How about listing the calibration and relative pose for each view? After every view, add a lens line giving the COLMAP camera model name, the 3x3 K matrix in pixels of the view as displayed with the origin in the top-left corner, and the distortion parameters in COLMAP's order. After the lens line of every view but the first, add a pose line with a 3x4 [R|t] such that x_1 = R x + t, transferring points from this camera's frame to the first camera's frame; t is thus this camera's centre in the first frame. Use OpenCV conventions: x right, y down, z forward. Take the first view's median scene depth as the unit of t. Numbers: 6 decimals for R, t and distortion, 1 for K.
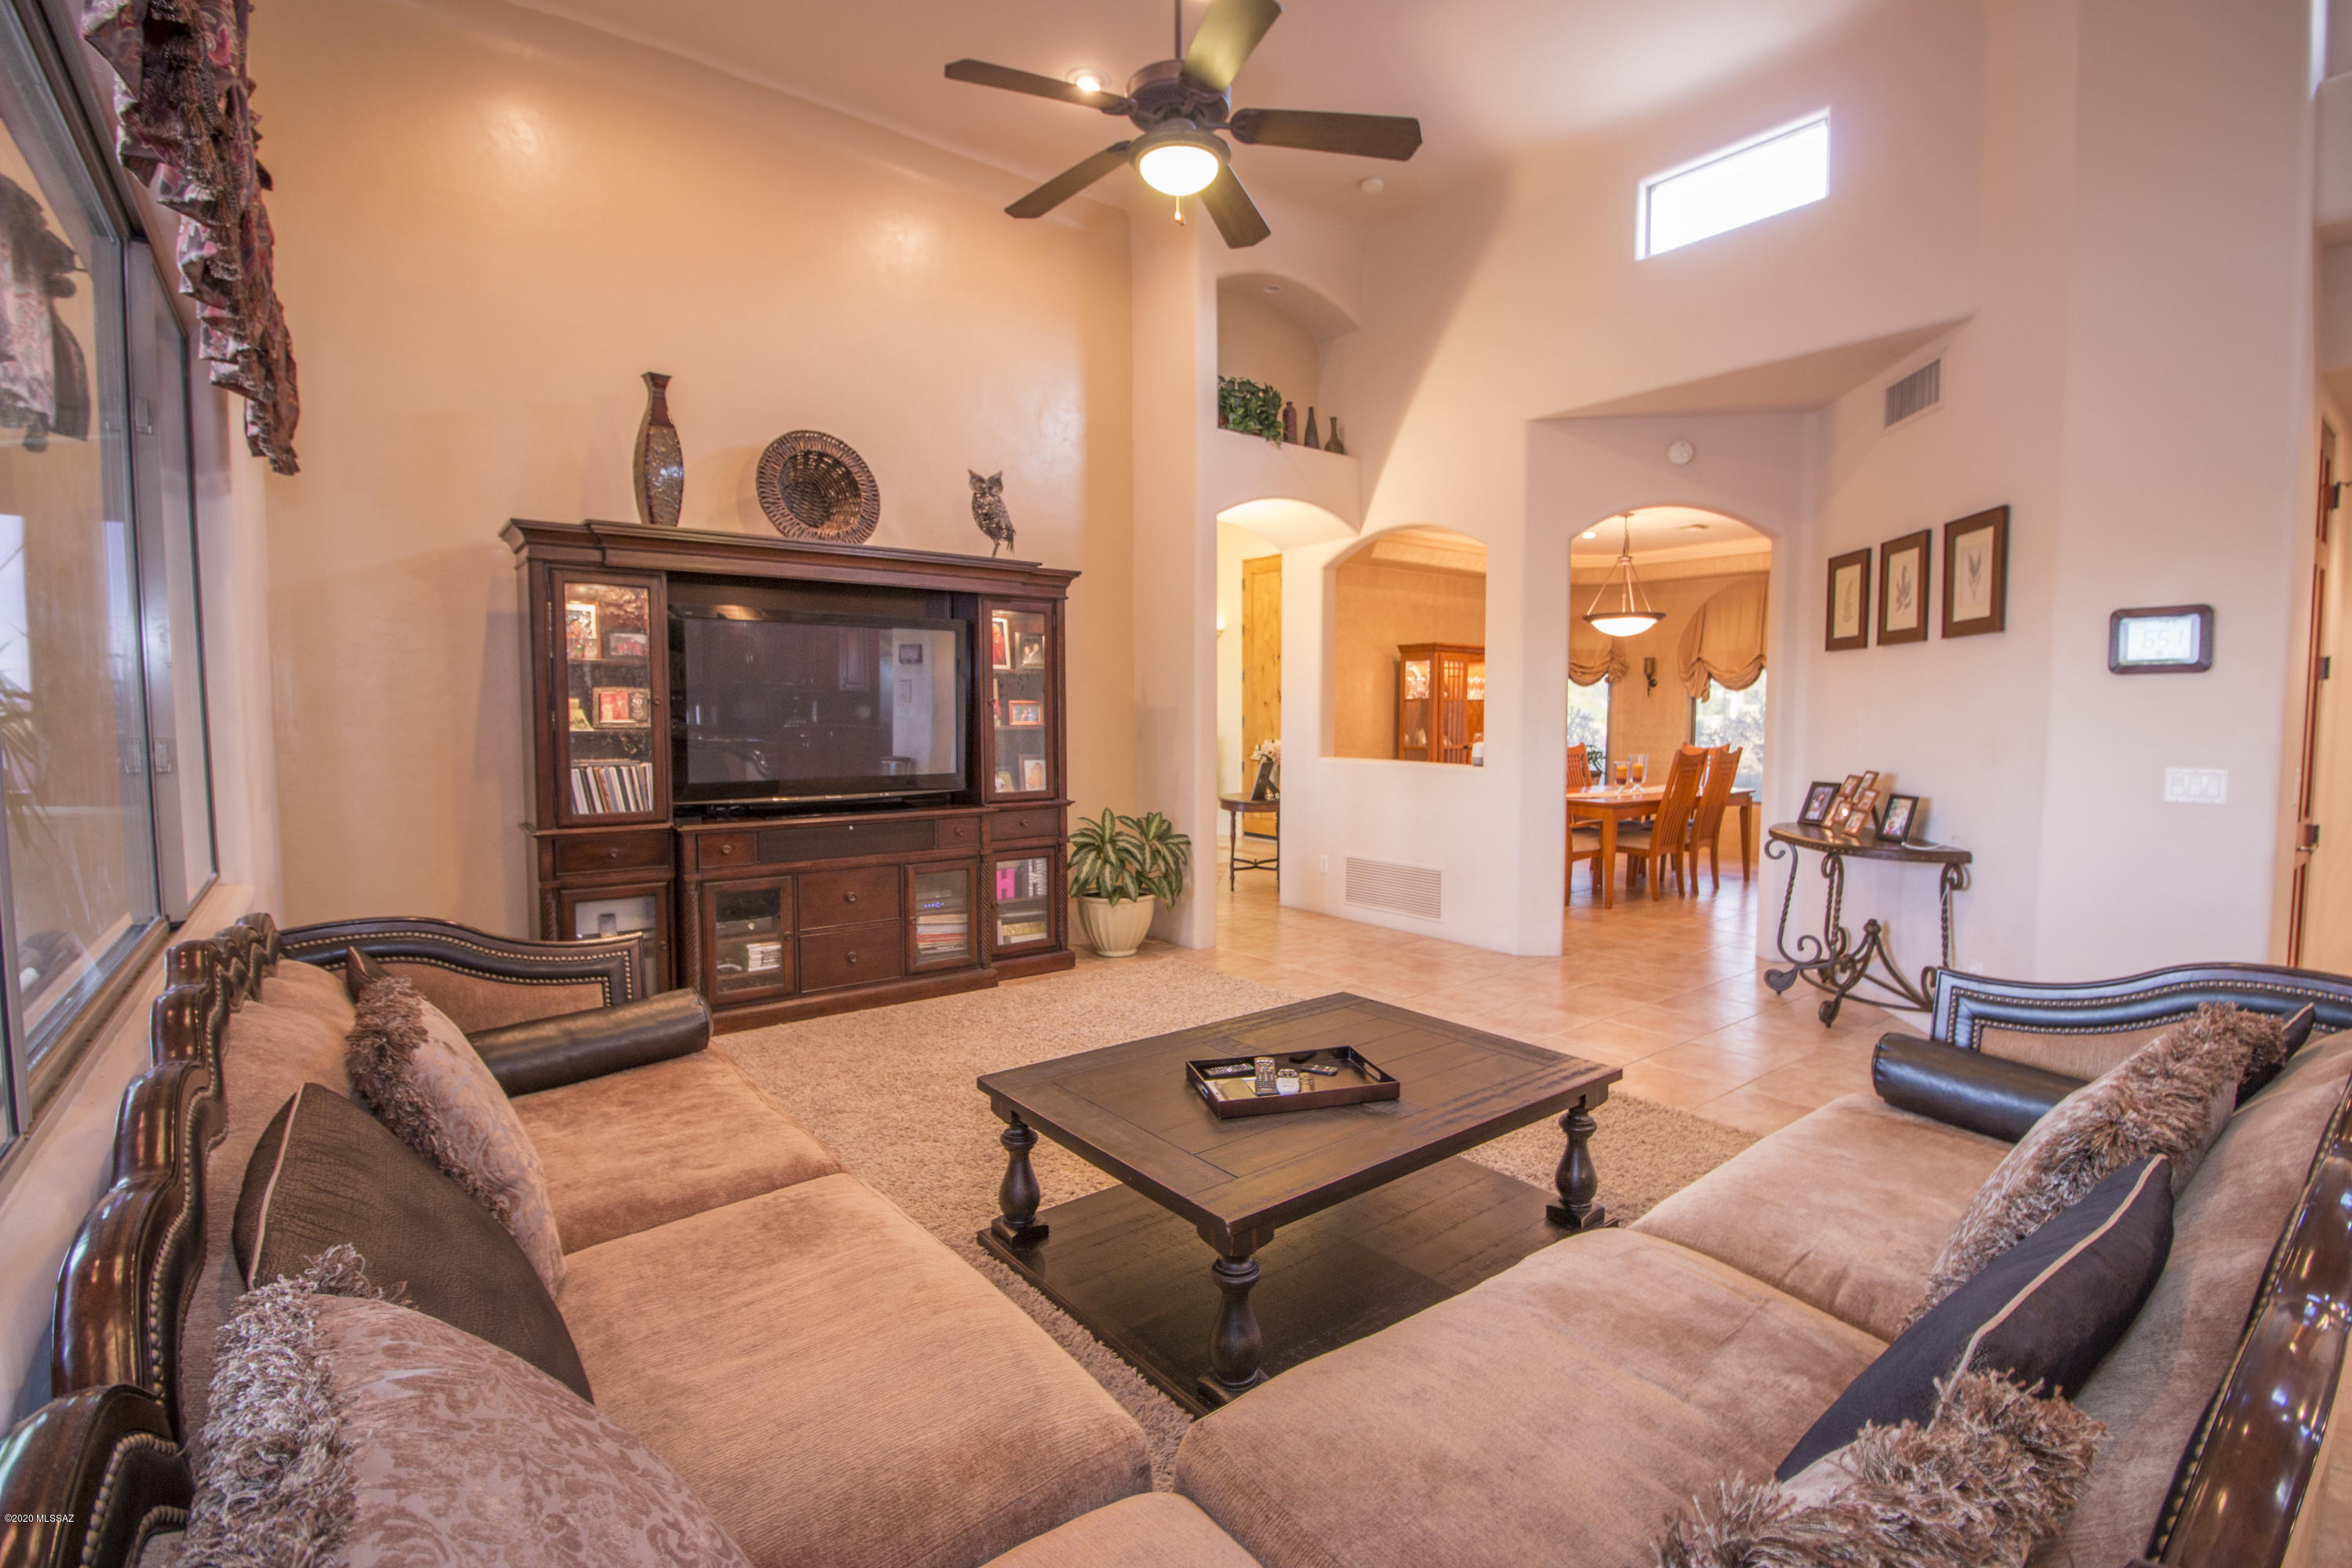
lens RADIAL K [[1092.8, 0, 1214.2], [0, 1092.8, 770.8], [0, 0, 1]] dist [0.000016, 0.000130]
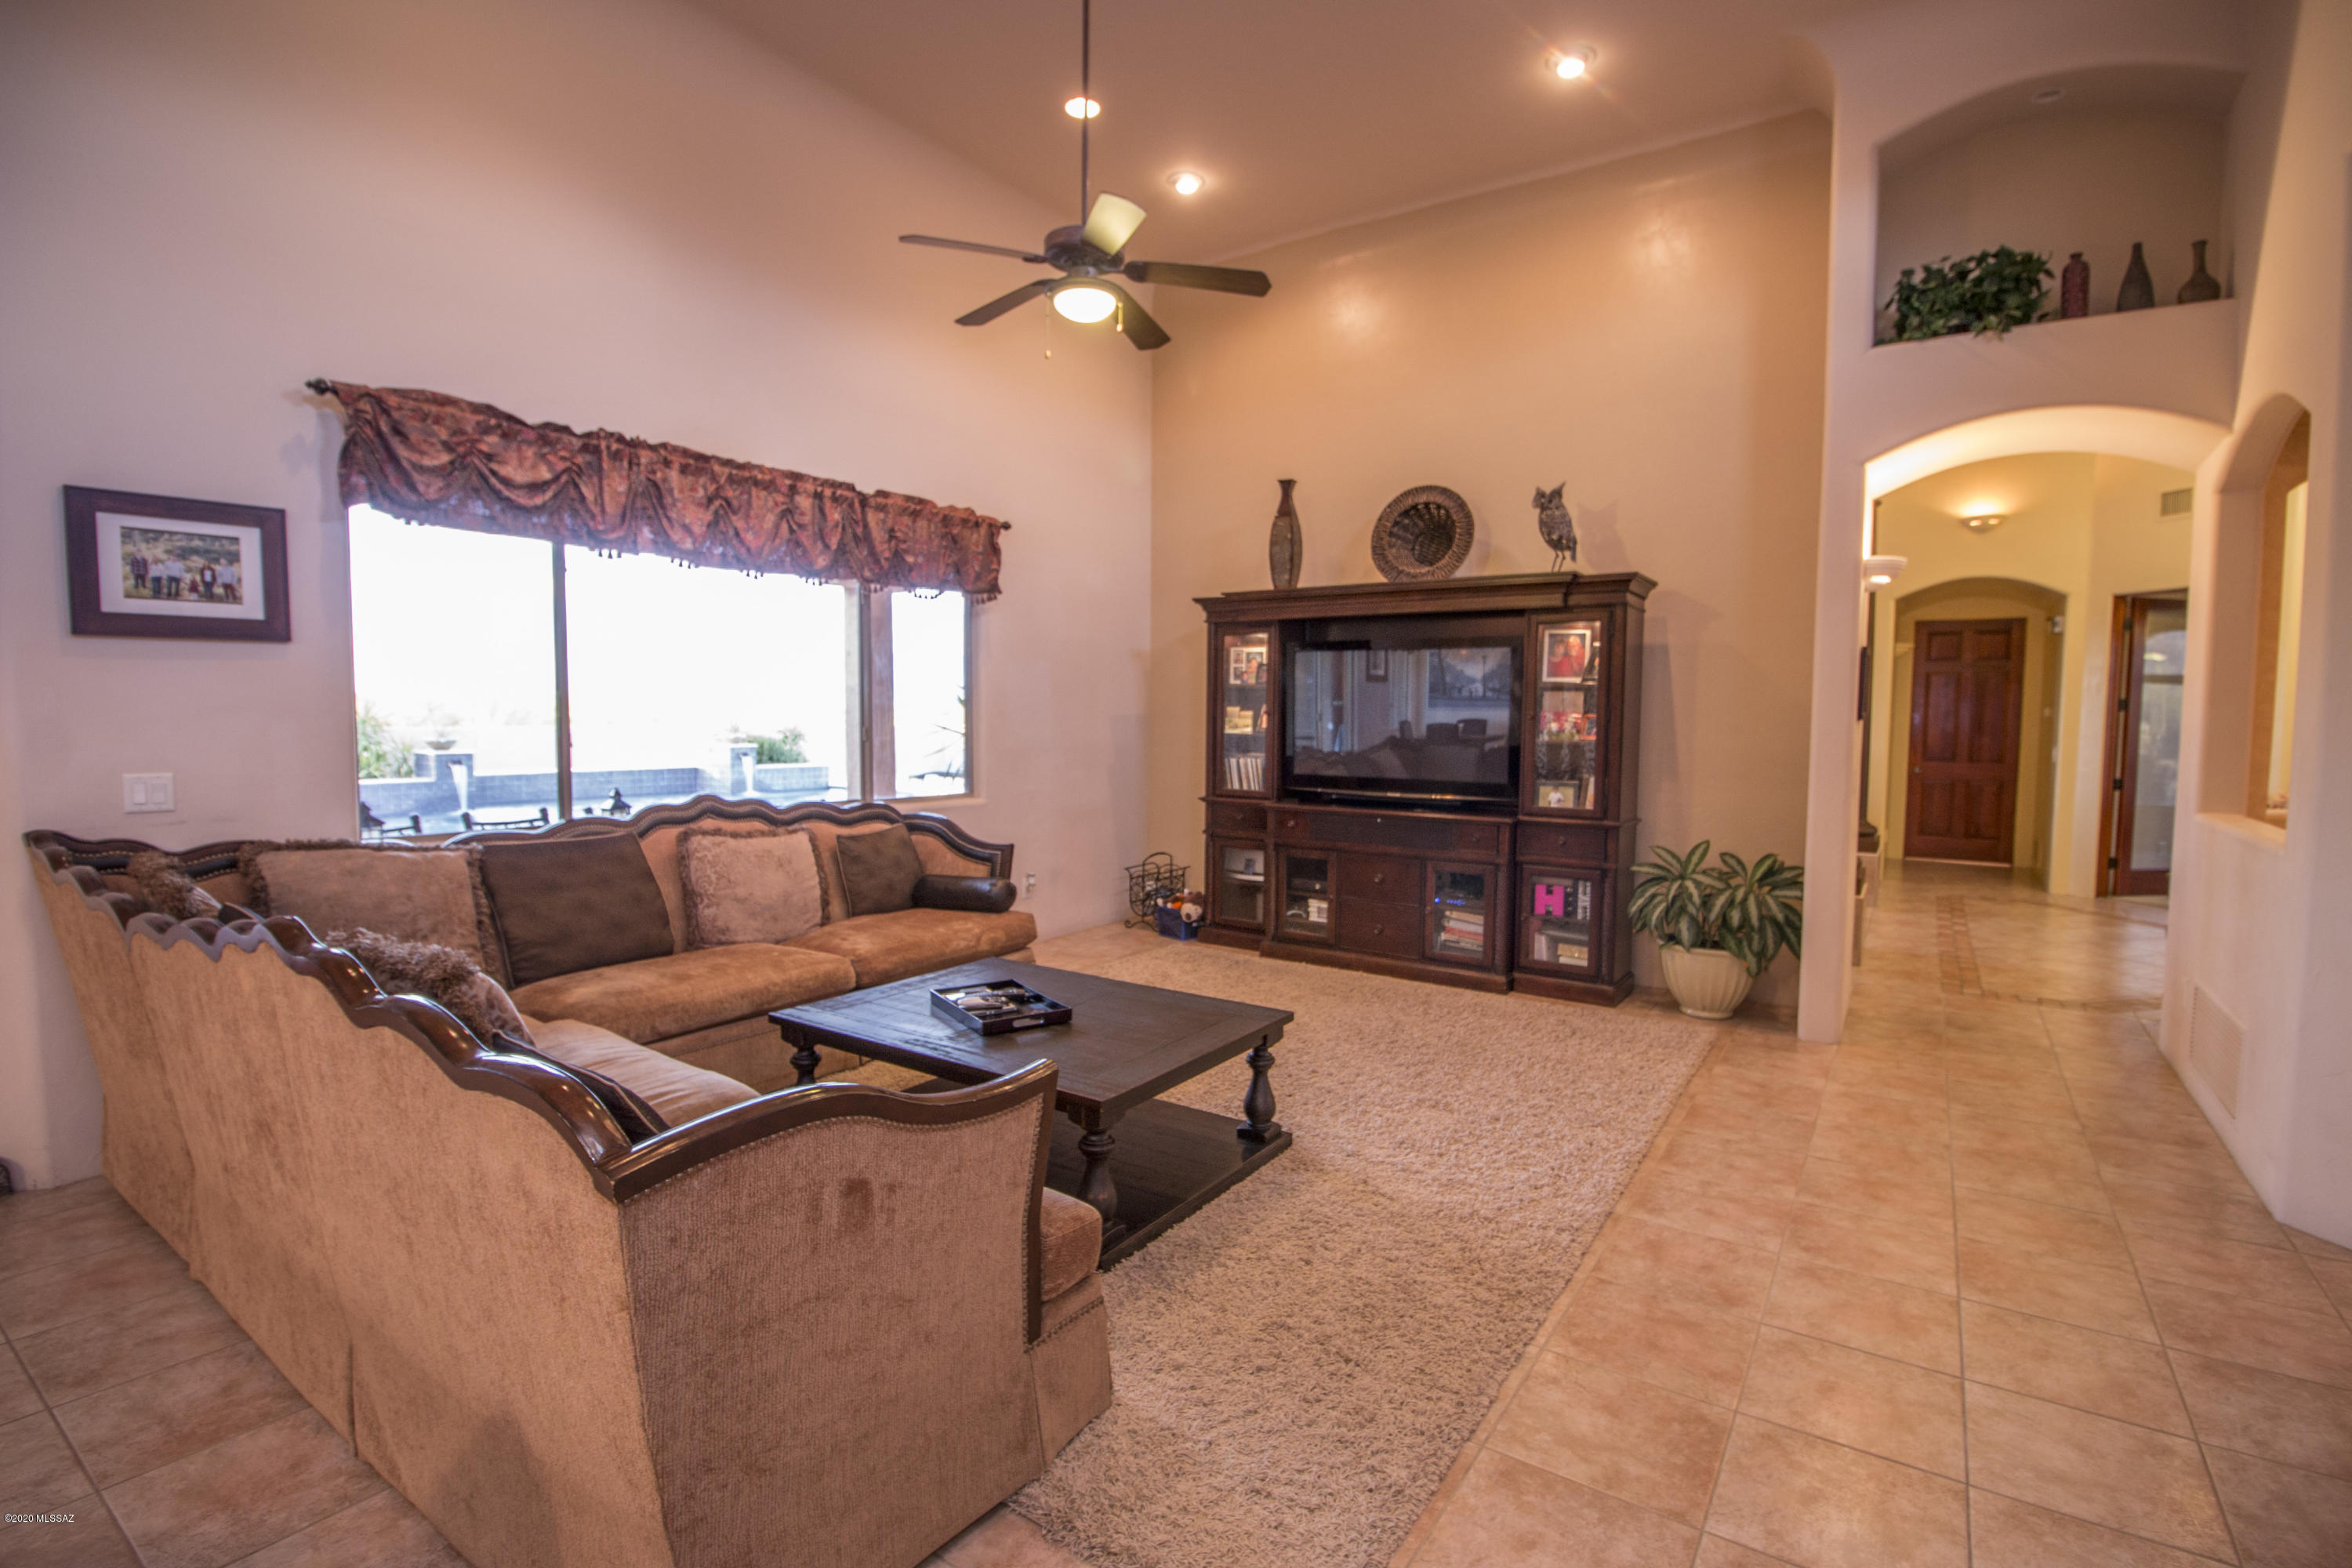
lens RADIAL K [[1081.4, 0, 1194.2], [0, 1081.4, 780.3], [0, 0, 1]] dist [-0.000378, -0.012824]
pose [[0.294896, 0.062139, -0.953507, 0.651144], [-0.065849, 0.996832, 0.044597, -0.027417], [0.953258, 0.049636, 0.298054, 0.404287]]
